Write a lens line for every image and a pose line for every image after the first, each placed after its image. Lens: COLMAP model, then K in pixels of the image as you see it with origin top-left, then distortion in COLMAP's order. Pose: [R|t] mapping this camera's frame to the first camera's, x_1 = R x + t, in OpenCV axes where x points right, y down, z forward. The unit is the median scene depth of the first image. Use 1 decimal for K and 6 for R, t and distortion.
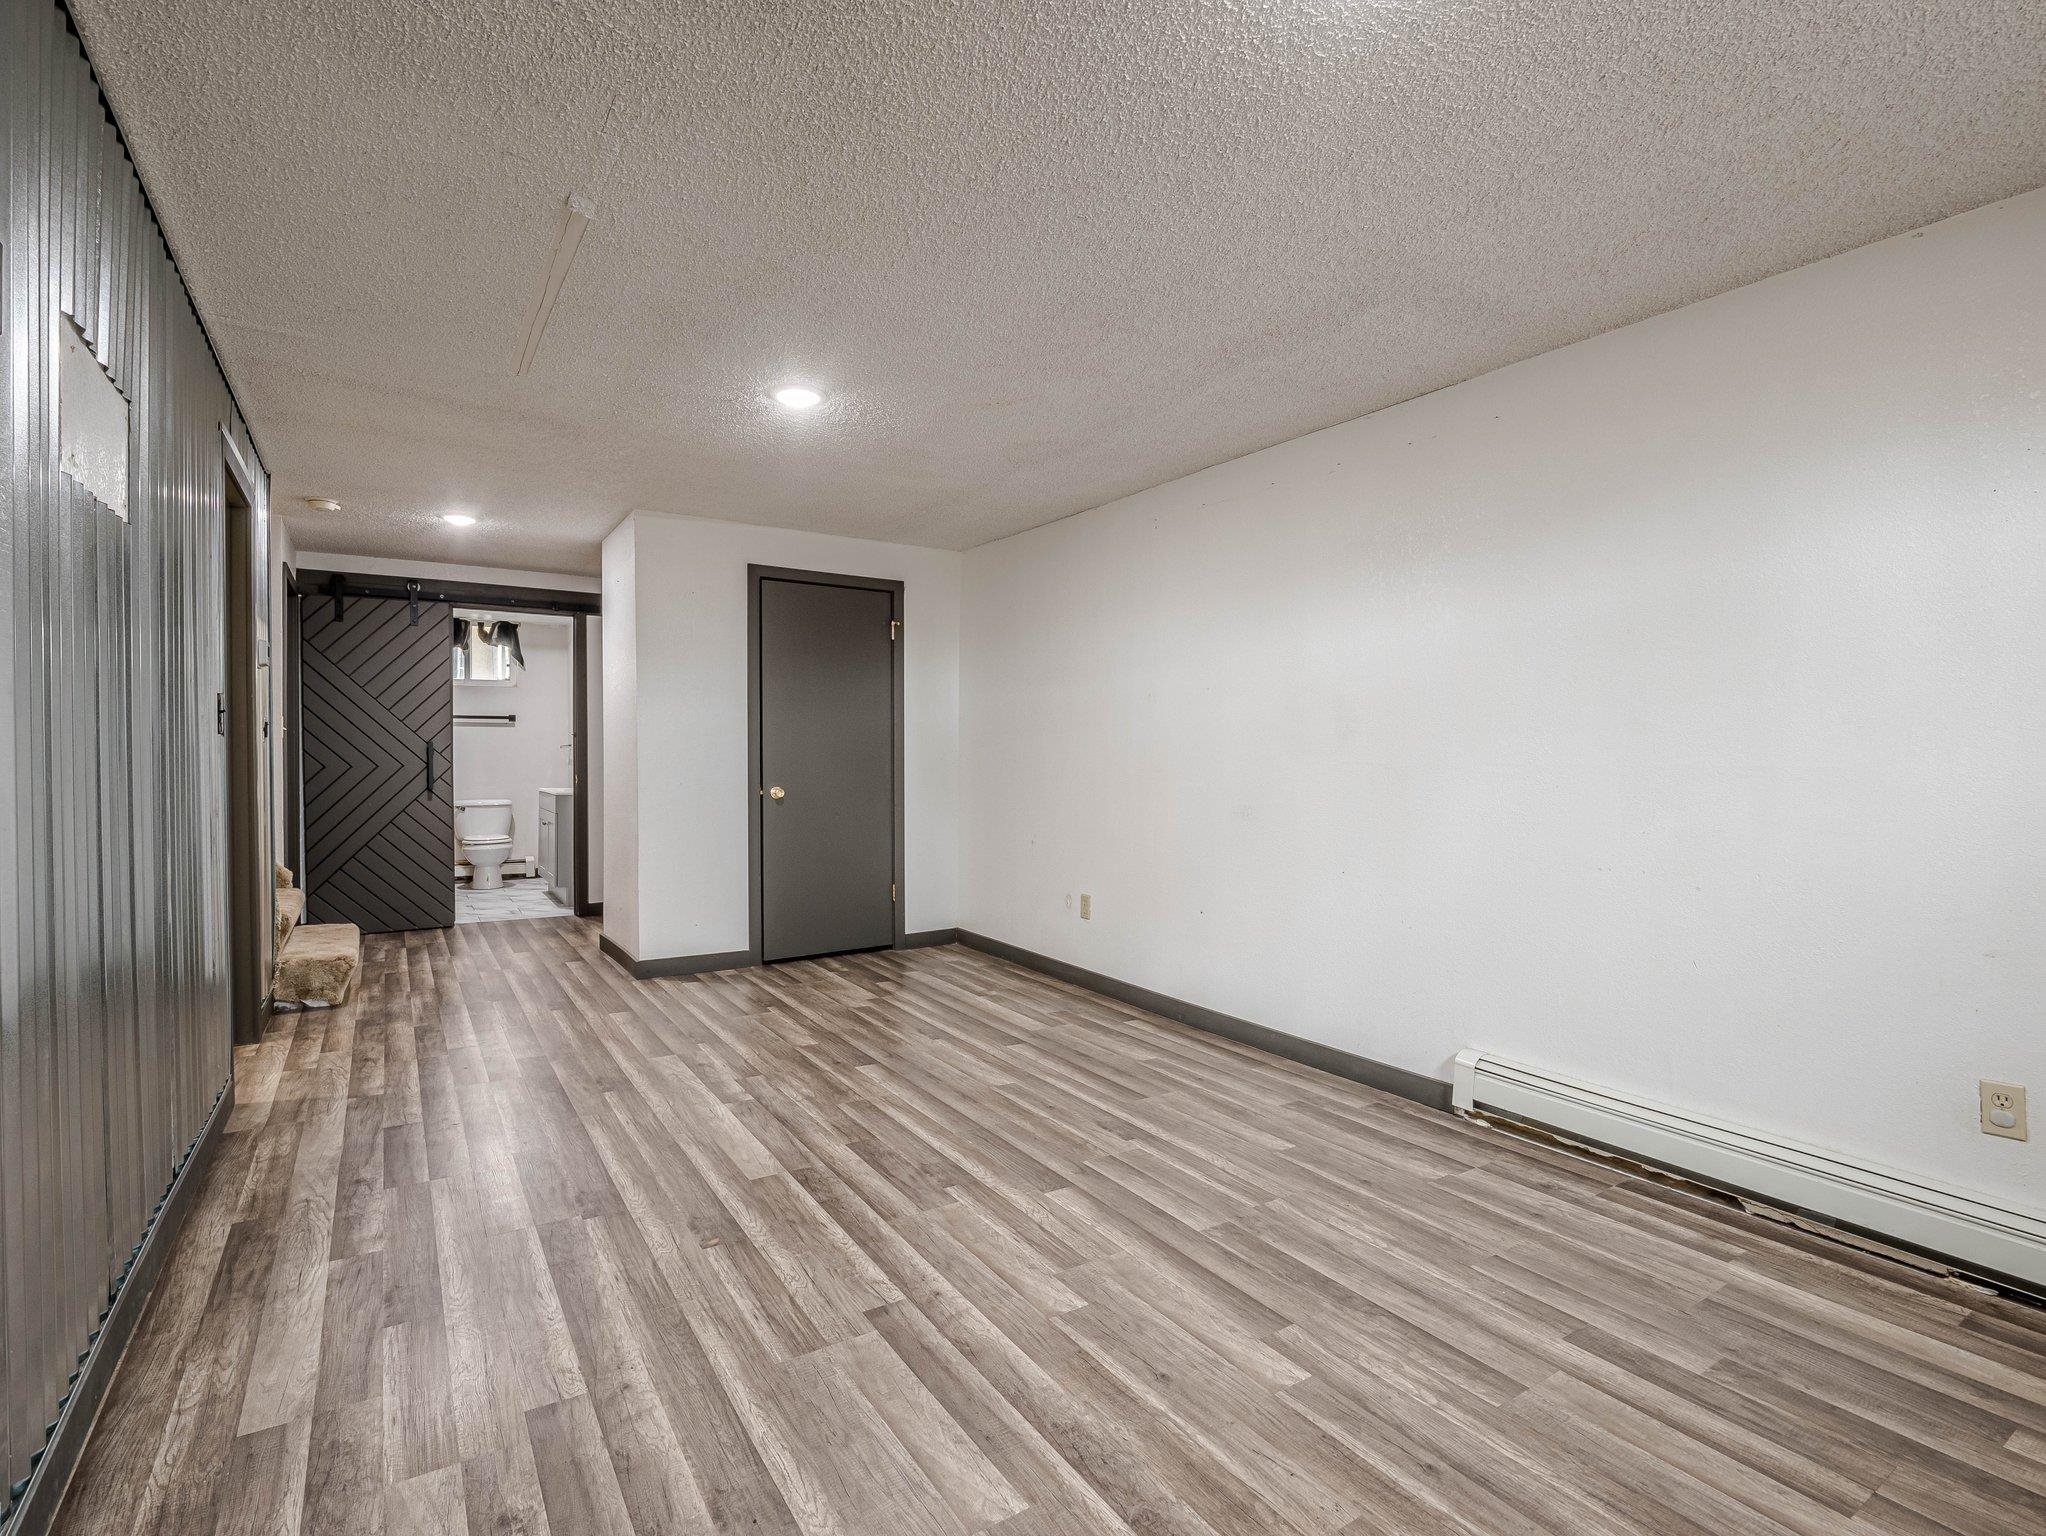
lens RADIAL K [[985.9, 0, 1016.6], [0, 985.9, 763.4], [0, 0, 1]] dist [-0.002345, -0.005606]
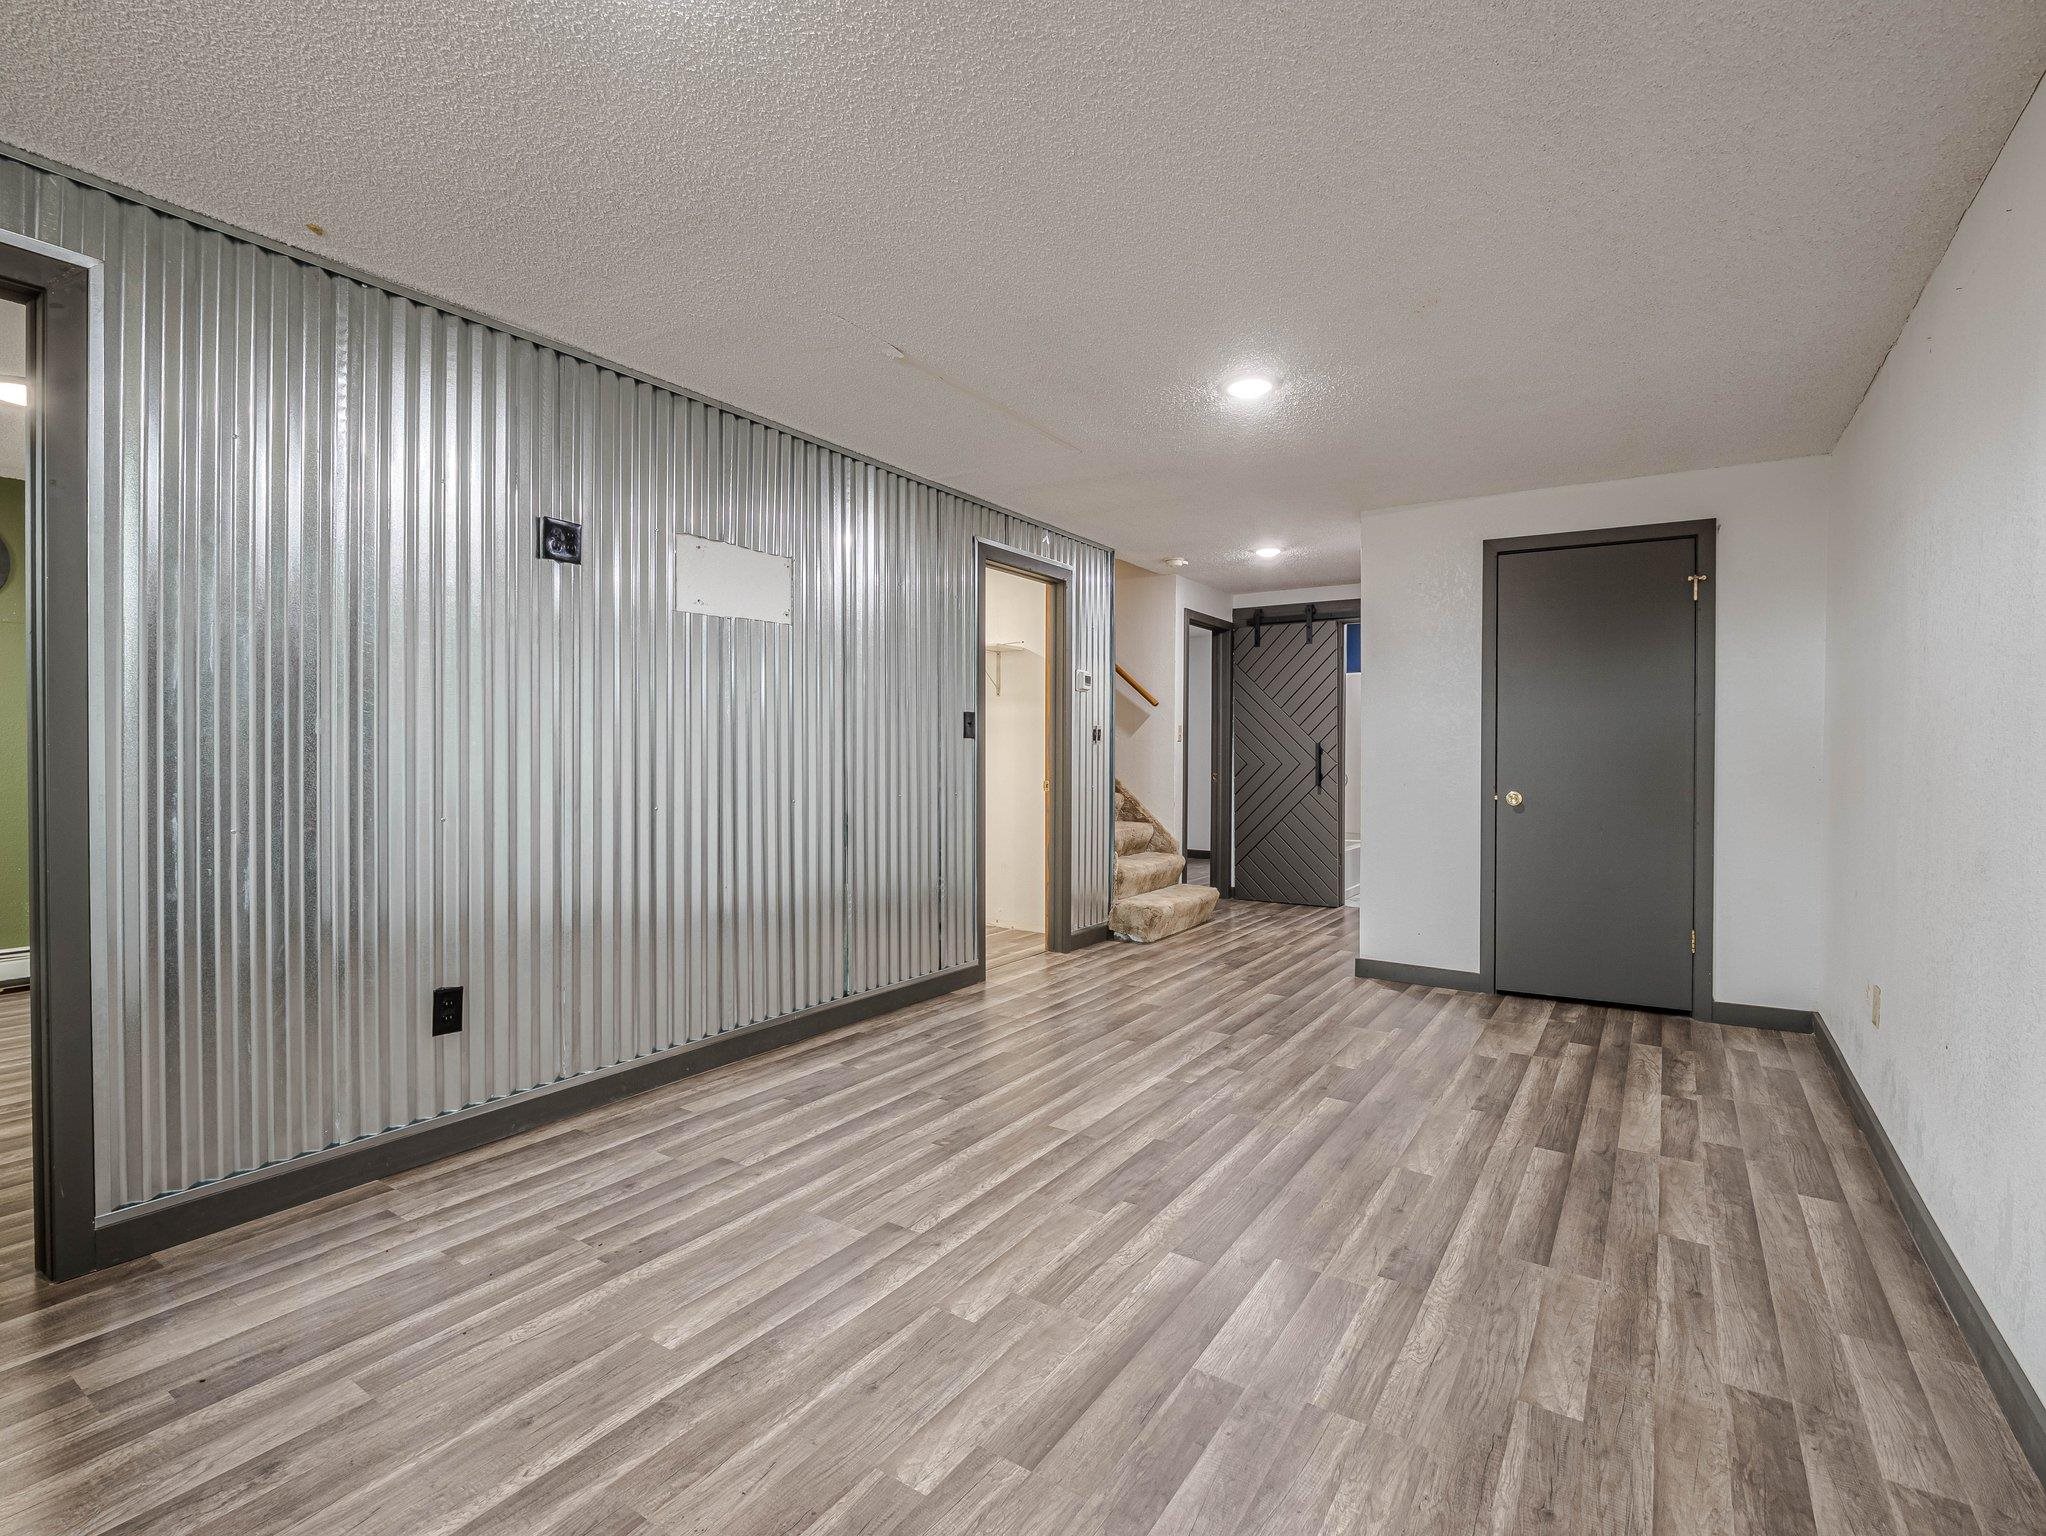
lens RADIAL K [[985.9, 0, 1007.7], [0, 985.9, 758.0], [0, 0, 1]] dist [-0.002345, -0.005606]
pose [[0.400526, 0.004869, -0.916273, 0.538864], [-0.014113, 0.999900, -0.000856, 0.002270], [0.916177, 0.013275, 0.400555, 0.361708]]
